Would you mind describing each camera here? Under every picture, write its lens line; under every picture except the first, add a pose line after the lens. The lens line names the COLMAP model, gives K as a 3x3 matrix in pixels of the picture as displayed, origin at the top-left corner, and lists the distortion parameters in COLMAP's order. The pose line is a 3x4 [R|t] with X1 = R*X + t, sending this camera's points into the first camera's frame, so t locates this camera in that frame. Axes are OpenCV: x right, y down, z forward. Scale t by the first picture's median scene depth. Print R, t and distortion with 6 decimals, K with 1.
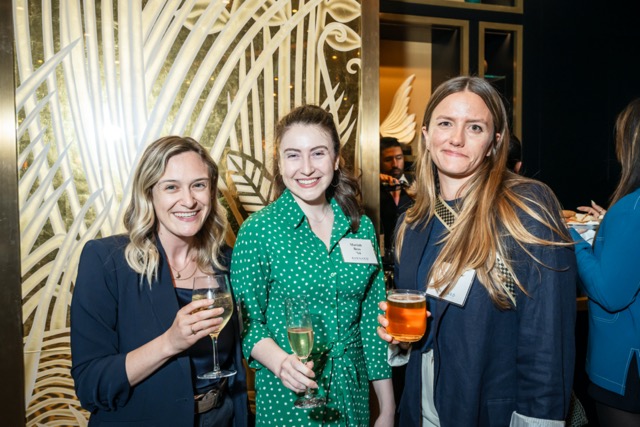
lens RADIAL K [[532.9, 0, 322.1], [0, 532.9, 200.2], [0, 0, 1]] dist [-0.044964, 0.005979]
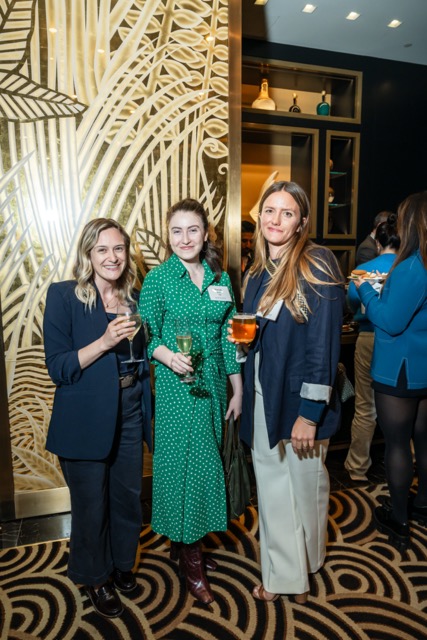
lens RADIAL K [[433.8, 0, 213.5], [0, 433.8, 320.0], [0, 0, 1]] dist [-0.043932, -0.000992]
pose [[0.999988, 0.004881, -0.000285, 0.039786], [-0.004818, 0.993656, 0.112360, 0.025090], [0.000832, -0.112357, 0.993668, -0.230331]]
